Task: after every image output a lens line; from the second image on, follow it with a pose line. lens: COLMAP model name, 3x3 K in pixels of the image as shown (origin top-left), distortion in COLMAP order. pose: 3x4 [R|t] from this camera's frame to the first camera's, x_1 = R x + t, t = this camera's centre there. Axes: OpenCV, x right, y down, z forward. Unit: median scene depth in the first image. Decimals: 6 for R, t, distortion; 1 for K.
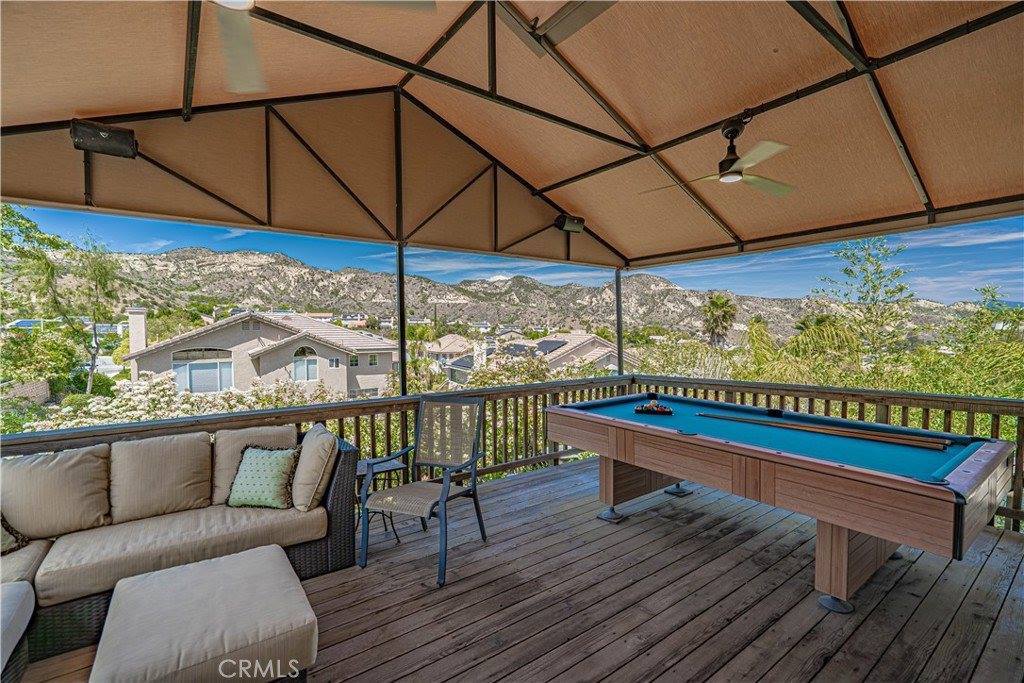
lens RADIAL K [[463.6, 0, 515.8], [0, 463.6, 345.1], [0, 0, 1]] dist [-0.001740, 0.000076]
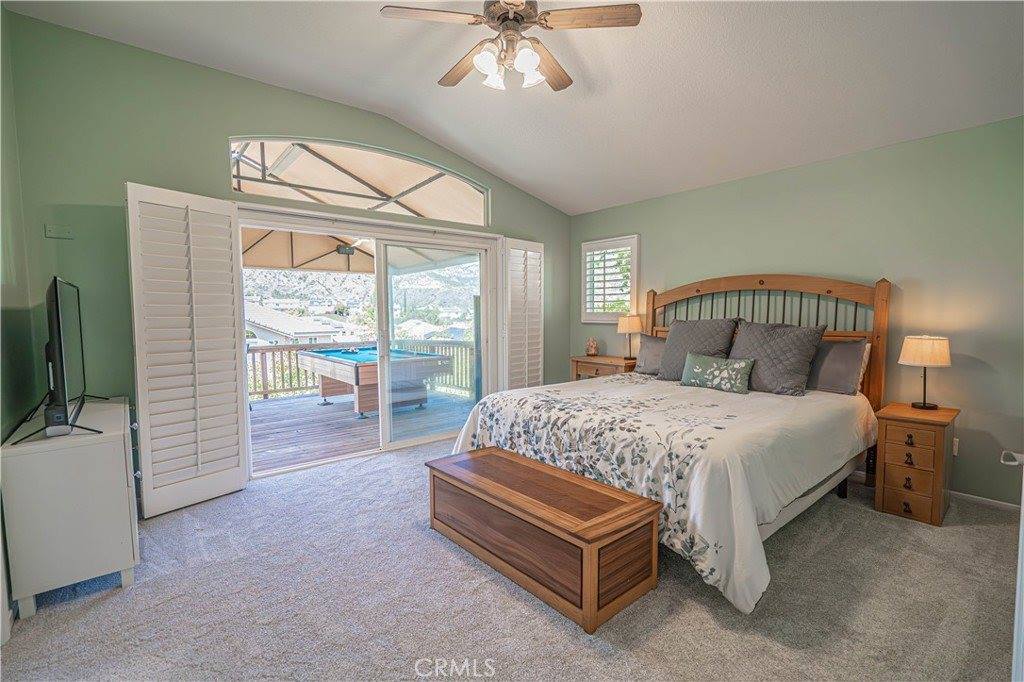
lens RADIAL K [[463.6, 0, 515.8], [0, 463.6, 344.6], [0, 0, 1]] dist [-0.001740, 0.000076]
pose [[0.998368, -0.011123, 0.056009, 0.713890], [0.009374, 0.999464, 0.031379, 0.041609], [-0.056328, -0.030803, 0.997937, -0.822375]]
